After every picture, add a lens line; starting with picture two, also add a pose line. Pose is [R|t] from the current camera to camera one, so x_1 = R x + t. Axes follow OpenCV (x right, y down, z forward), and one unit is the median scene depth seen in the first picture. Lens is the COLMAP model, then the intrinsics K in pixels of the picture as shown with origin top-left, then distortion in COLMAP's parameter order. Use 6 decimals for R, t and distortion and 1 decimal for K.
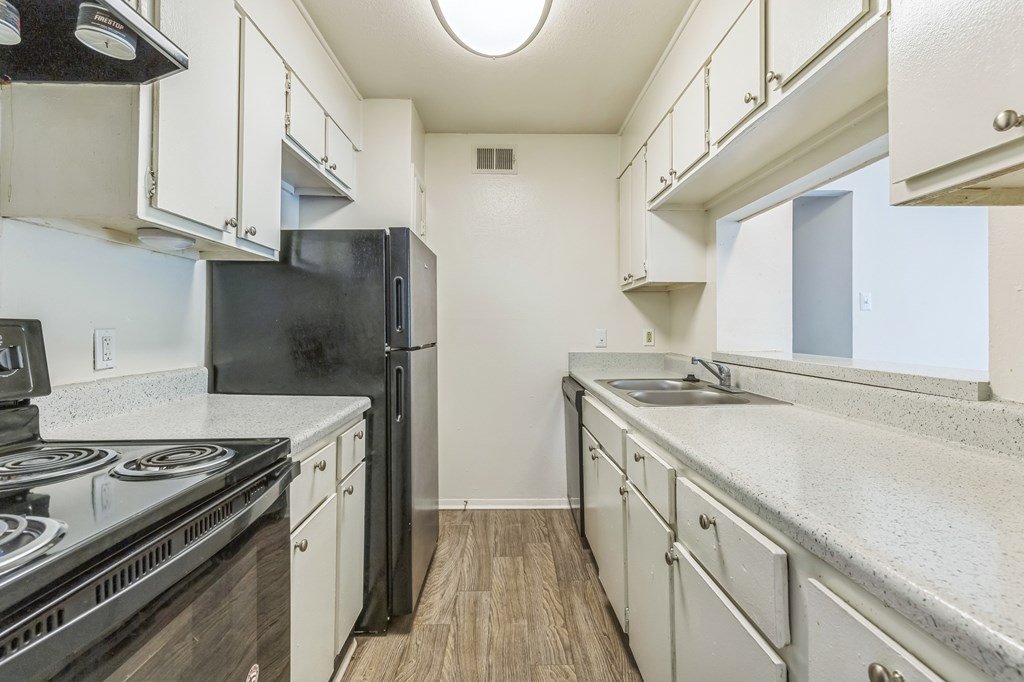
lens RADIAL K [[468.0, 0, 513.8], [0, 468.0, 336.6], [0, 0, 1]] dist [0.001473, 0.000031]
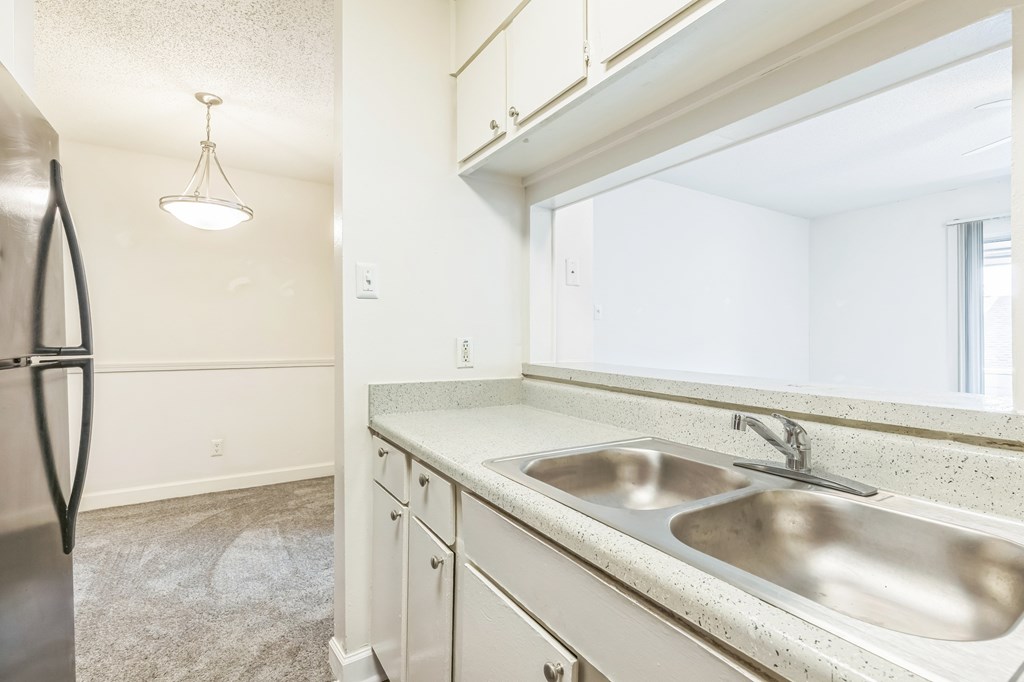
lens RADIAL K [[468.0, 0, 513.8], [0, 468.0, 336.6], [0, 0, 1]] dist [0.001473, 0.000031]
pose [[0.853867, 0.003522, 0.520480, -0.019493], [0.002582, 0.999936, -0.011002, -0.011635], [-0.520486, 0.010738, 0.853803, 0.395792]]
